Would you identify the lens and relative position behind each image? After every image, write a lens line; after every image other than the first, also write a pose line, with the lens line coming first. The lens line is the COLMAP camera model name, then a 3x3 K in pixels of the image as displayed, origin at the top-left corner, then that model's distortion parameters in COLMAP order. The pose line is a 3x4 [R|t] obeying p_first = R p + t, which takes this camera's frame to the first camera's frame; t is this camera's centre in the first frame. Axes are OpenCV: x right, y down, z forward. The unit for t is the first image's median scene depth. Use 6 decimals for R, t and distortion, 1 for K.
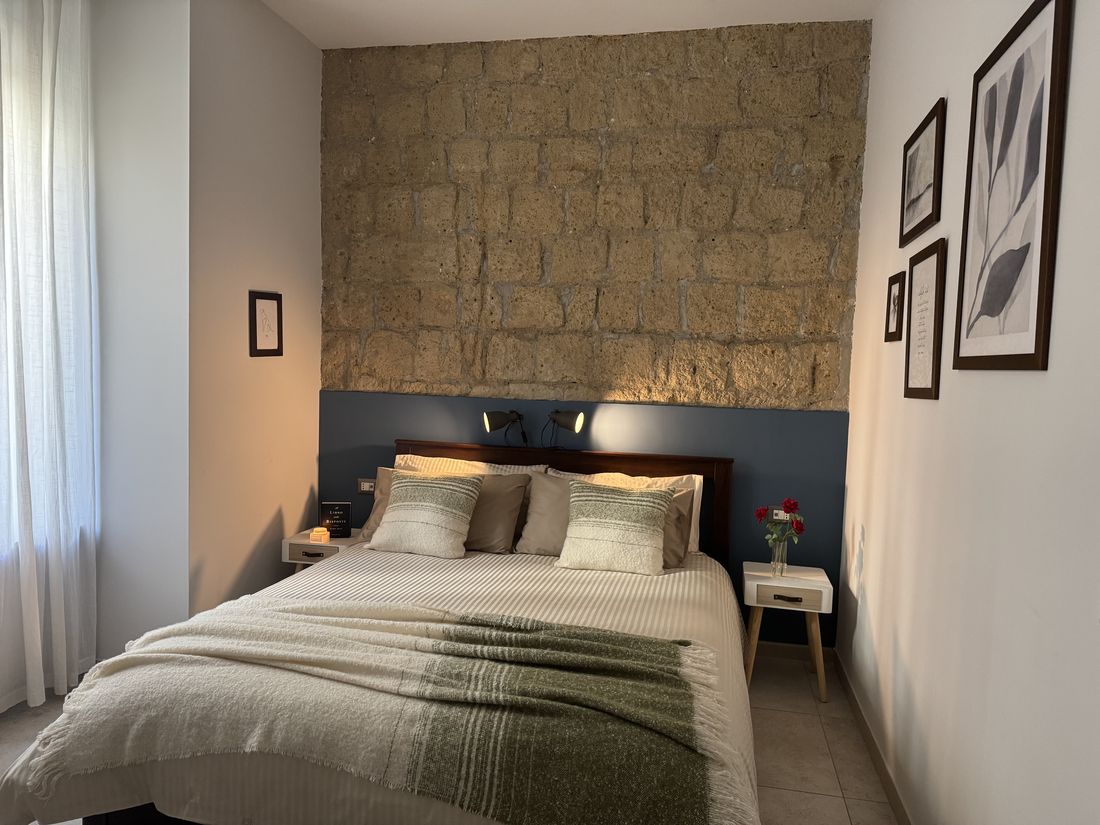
lens RADIAL K [[759.8, 0, 552.8], [0, 759.8, 420.9], [0, 0, 1]] dist [0.151653, -0.296651]
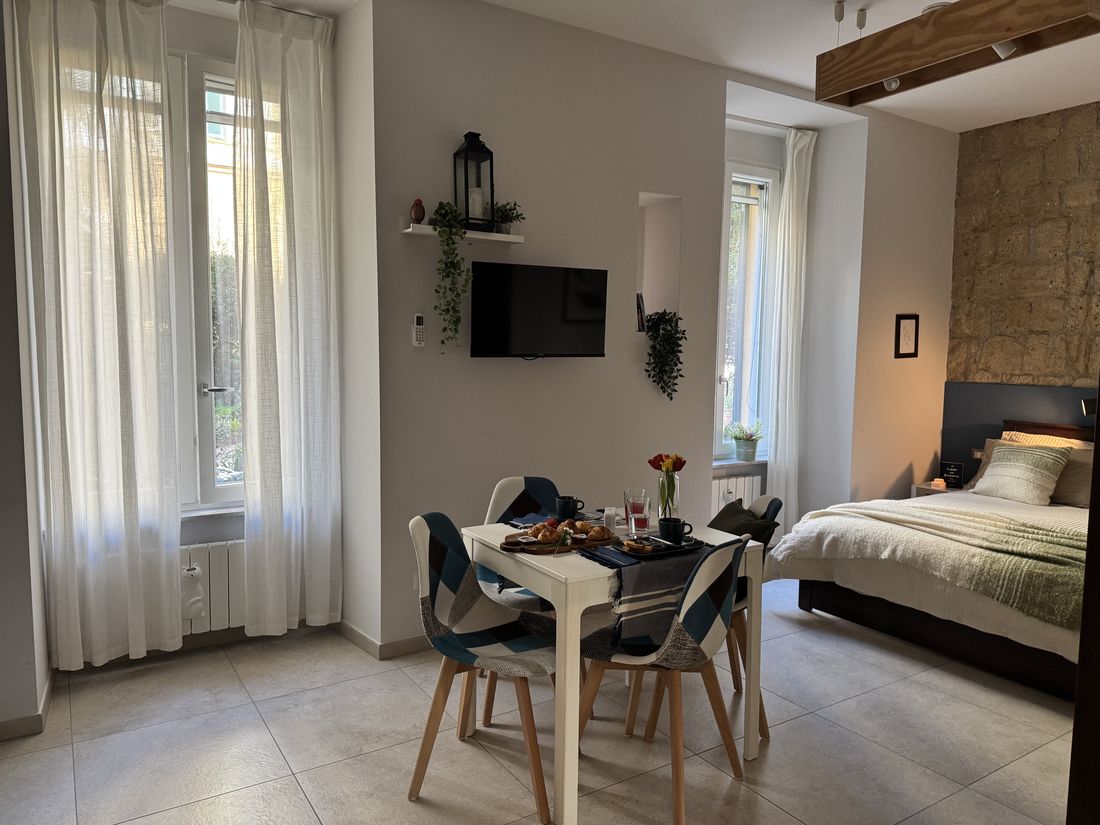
lens RADIAL K [[777.3, 0, 545.3], [0, 777.3, 417.4], [0, 0, 1]] dist [0.000339, -0.004633]
pose [[0.698447, 0.037563, -0.714676, 0.203944], [-0.041287, 0.999073, 0.012162, 0.038557], [0.714470, 0.021012, 0.699350, -0.504451]]
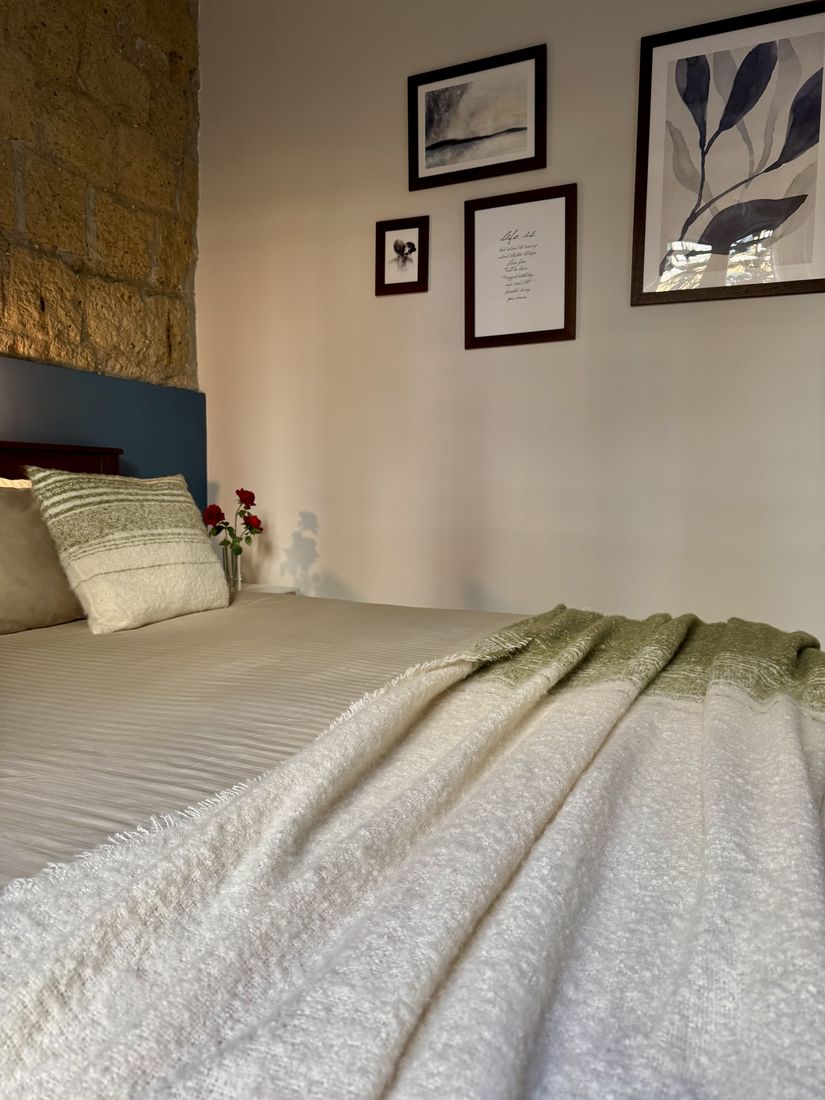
lens RADIAL K [[789.8, 0, 412.5], [0, 789.8, 550.0], [0, 0, 1]] dist [0.001150, -0.005283]
pose [[0.214430, -0.104433, 0.971140, -0.375699], [0.060176, 0.993791, 0.093581, 0.085442], [-0.974884, 0.038373, 0.219383, 0.581009]]
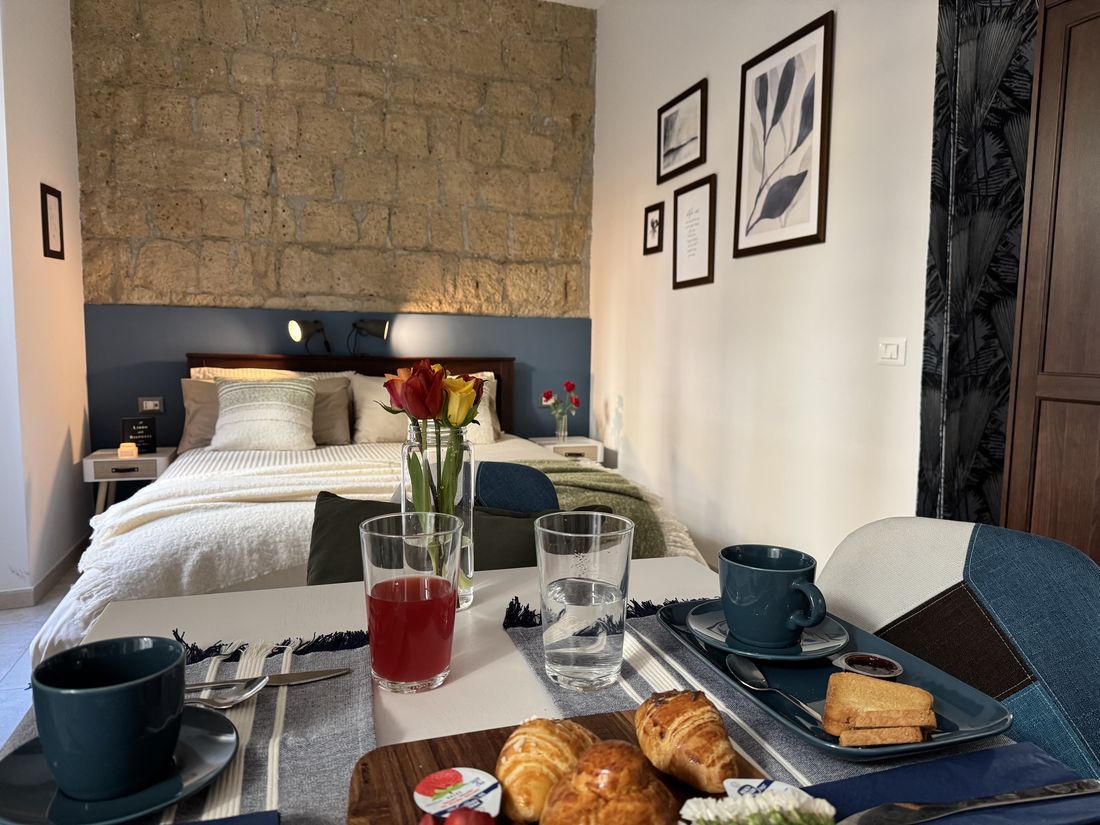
lens RADIAL K [[768.3, 0, 551.9], [0, 768.3, 427.8], [0, 0, 1]] dist [0.078202, -0.150375]
pose [[0.861440, -0.073036, 0.502580, -0.326333], [0.049439, 0.996965, 0.060140, 0.087225], [-0.505447, -0.026960, 0.862436, -0.089362]]
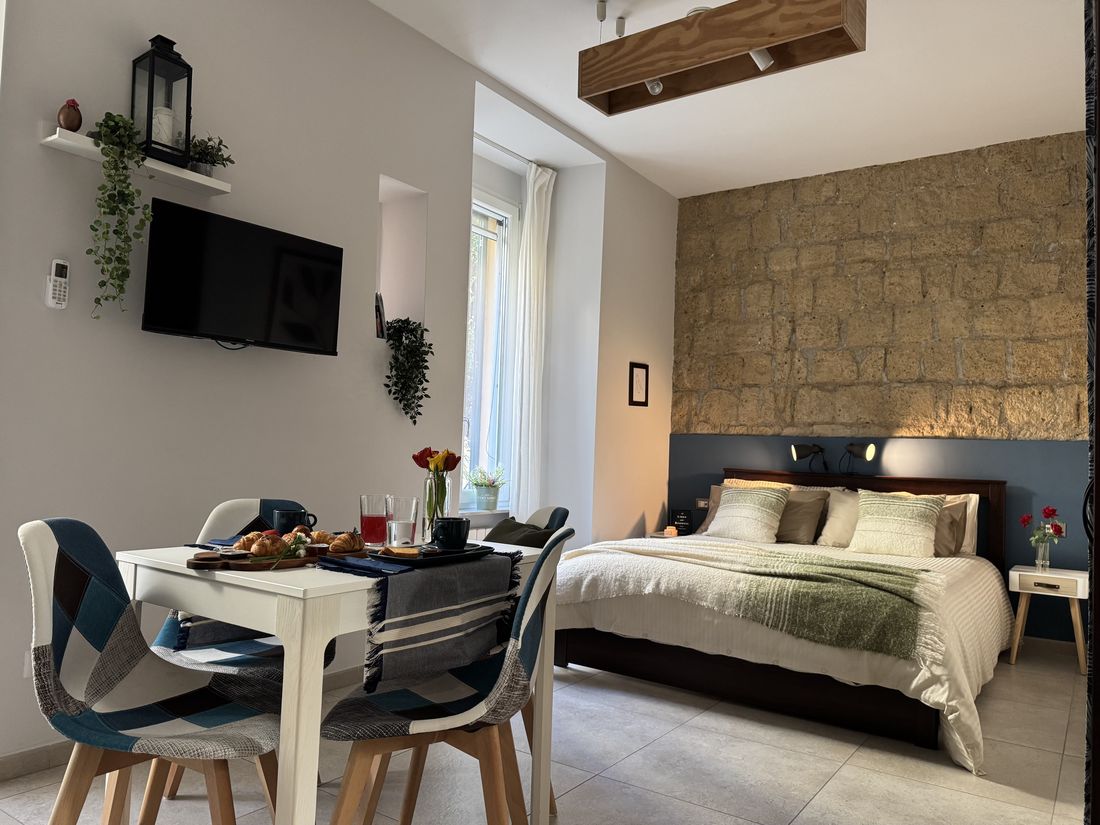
lens RADIAL K [[780.1, 0, 572.6], [0, 780.1, 422.7], [0, 0, 1]] dist [0.131434, -0.264100]
pose [[0.926578, -0.014504, -0.375822, 0.070693], [-0.033370, 0.992145, -0.120560, 0.127329], [0.374619, 0.124249, 0.918816, -0.400527]]
